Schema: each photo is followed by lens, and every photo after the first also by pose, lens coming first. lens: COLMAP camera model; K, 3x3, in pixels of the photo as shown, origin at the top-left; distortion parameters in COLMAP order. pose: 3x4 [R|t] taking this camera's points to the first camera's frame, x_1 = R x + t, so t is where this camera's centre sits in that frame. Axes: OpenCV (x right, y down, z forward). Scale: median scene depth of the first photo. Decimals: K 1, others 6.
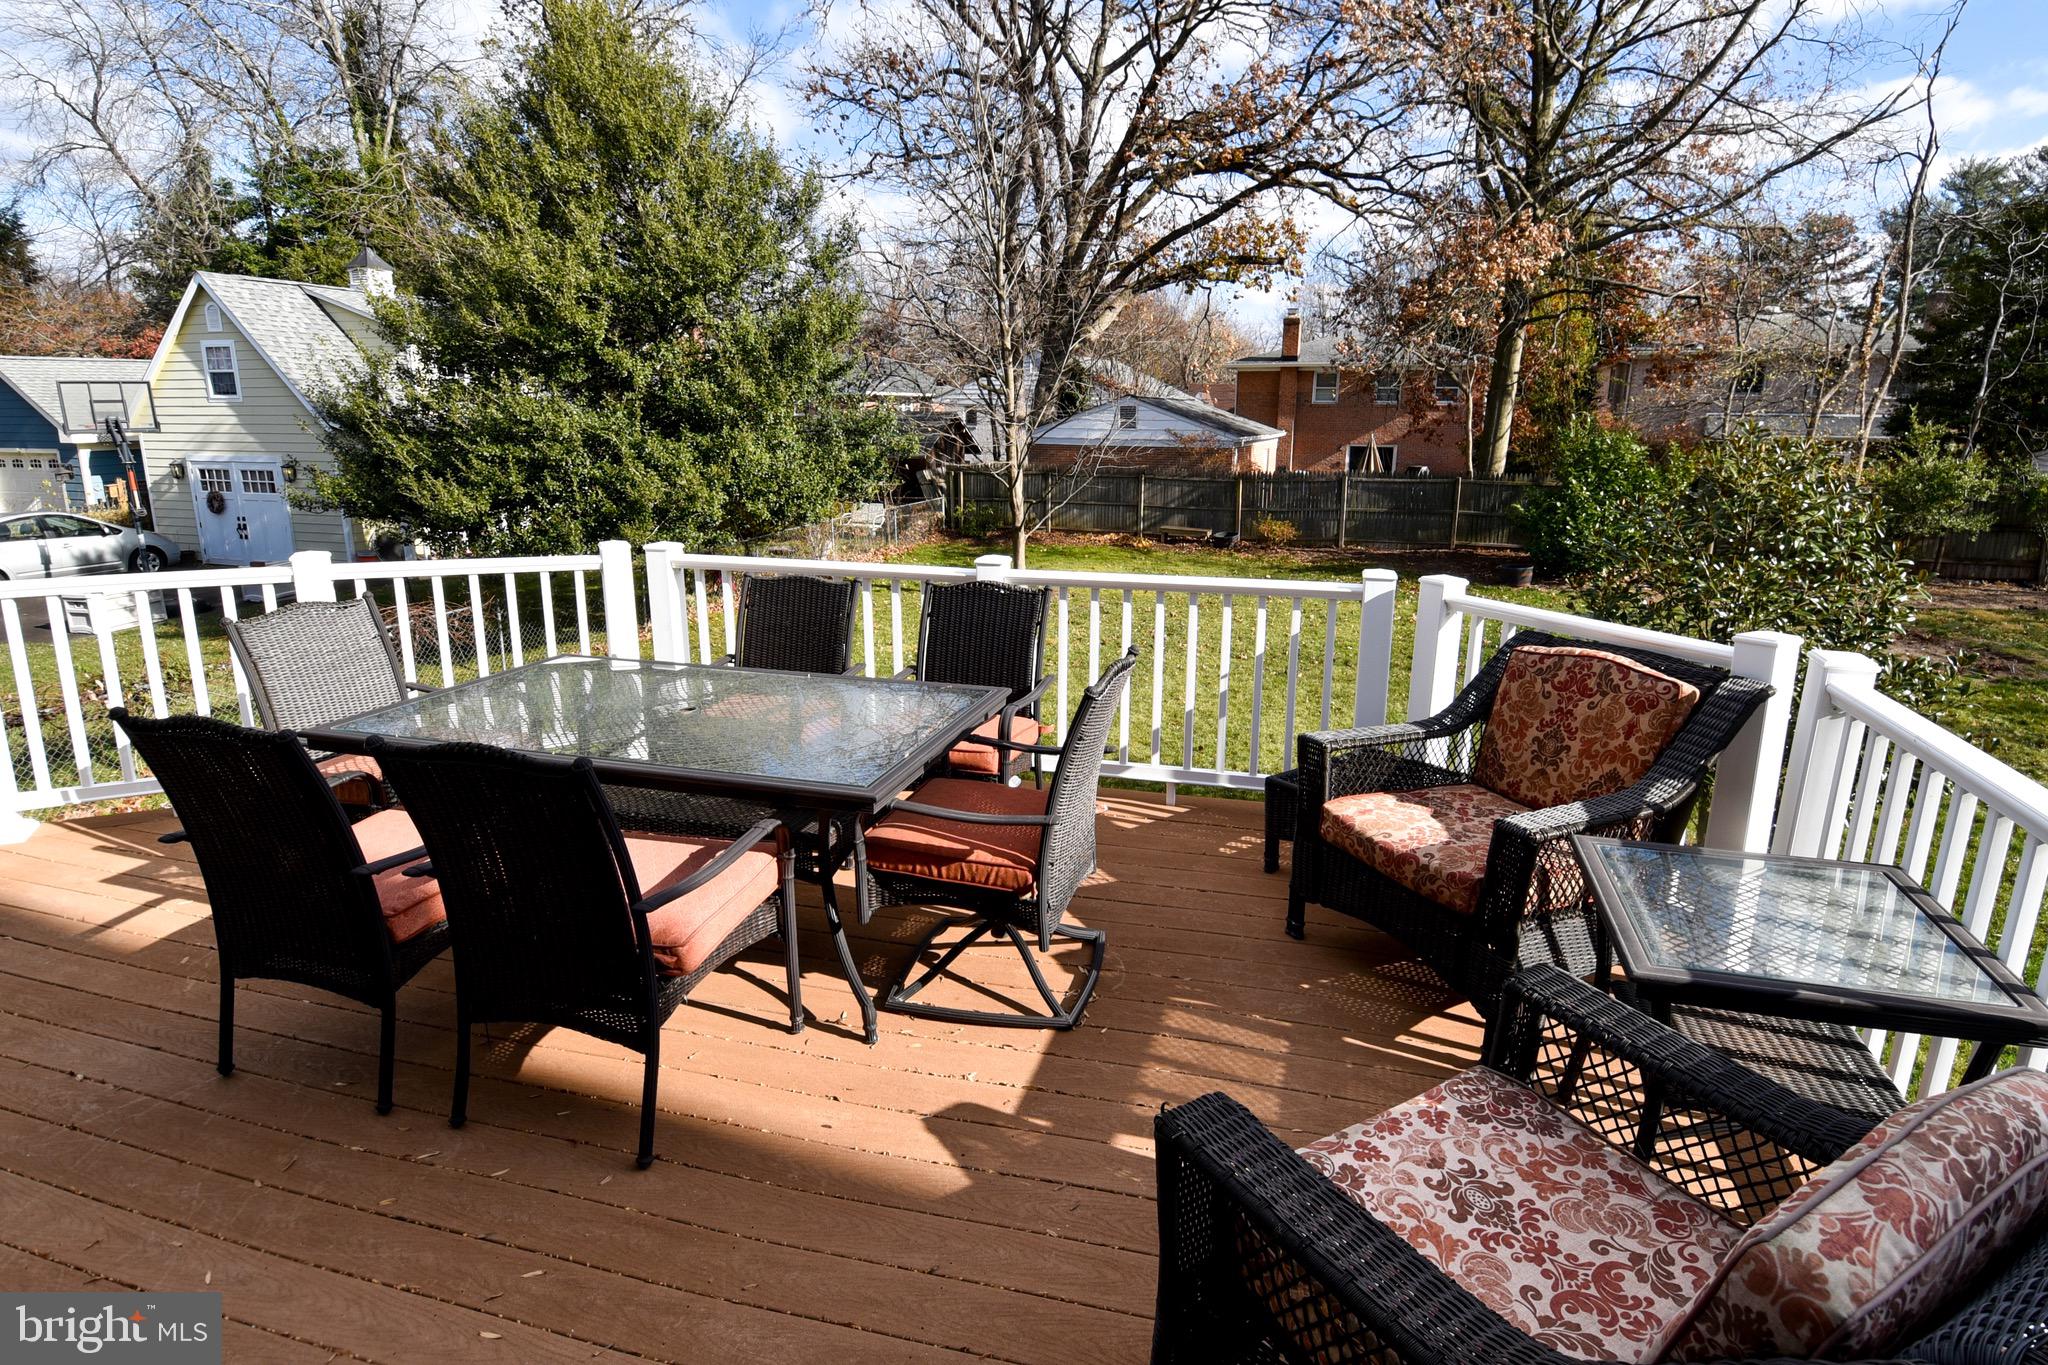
lens RADIAL K [[1087.6, 0, 1066.5], [0, 1087.6, 667.4], [0, 0, 1]] dist [0.051719, -0.041318]
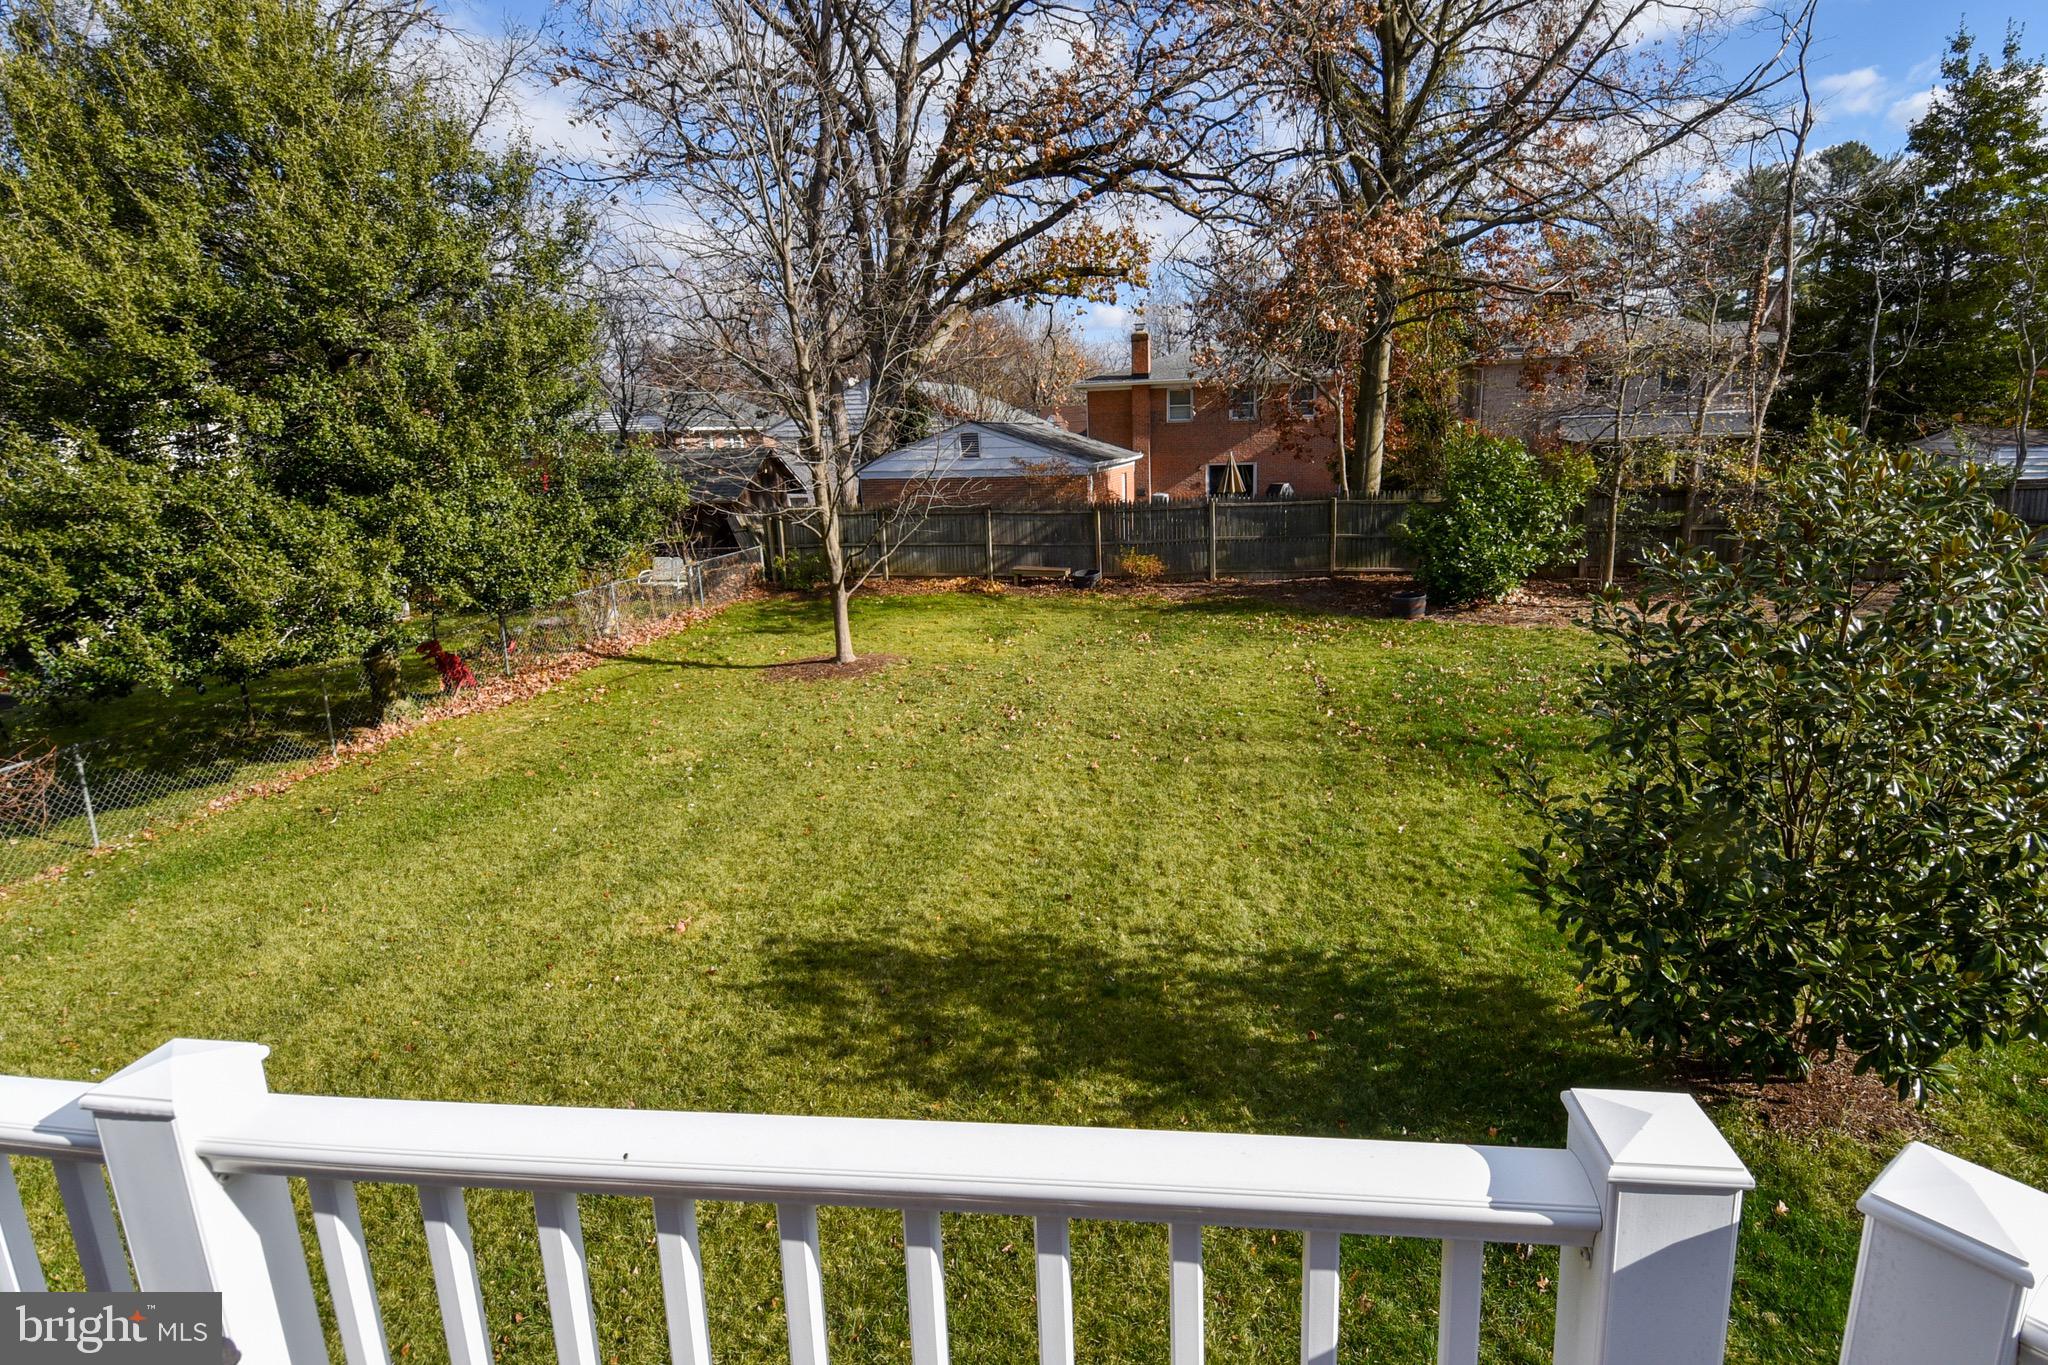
lens RADIAL K [[1087.6, 0, 1066.5], [0, 1087.6, 667.4], [0, 0, 1]] dist [0.051719, -0.041318]
pose [[0.990925, -0.066165, 0.117006, 0.020101], [0.068671, 0.997486, -0.017515, -0.028612], [-0.115553, 0.025391, 0.992977, 0.114718]]
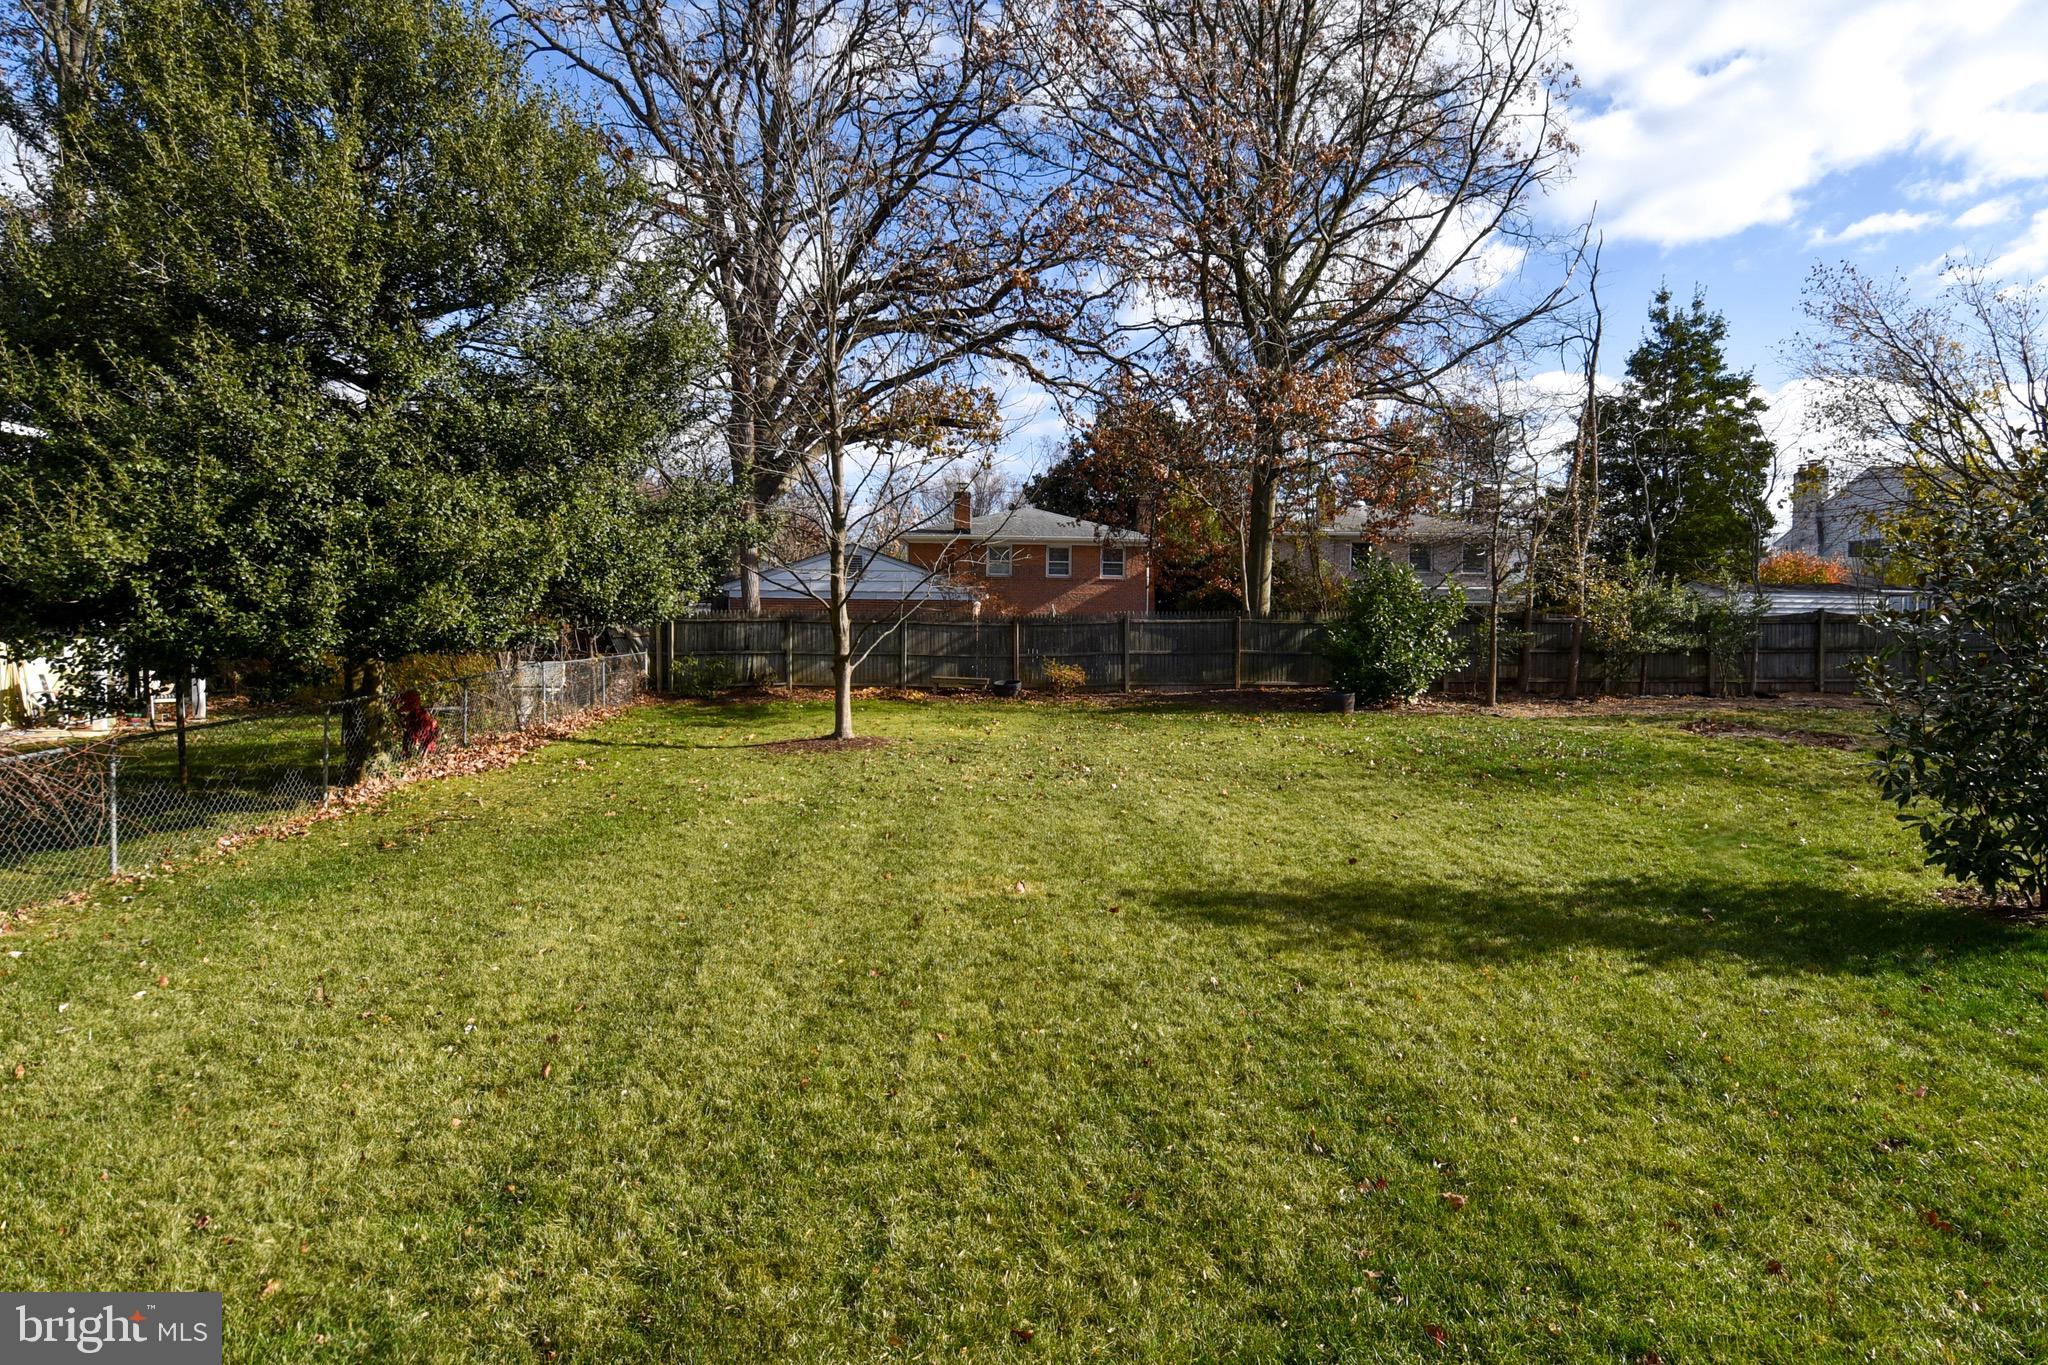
lens RADIAL K [[1087.6, 0, 1066.5], [0, 1087.6, 667.4], [0, 0, 1]] dist [0.051719, -0.041318]
pose [[0.918955, -0.017587, 0.393970, -0.152525], [0.092108, 0.980946, -0.171057, 0.022629], [-0.383455, 0.193482, 0.903065, 0.157275]]
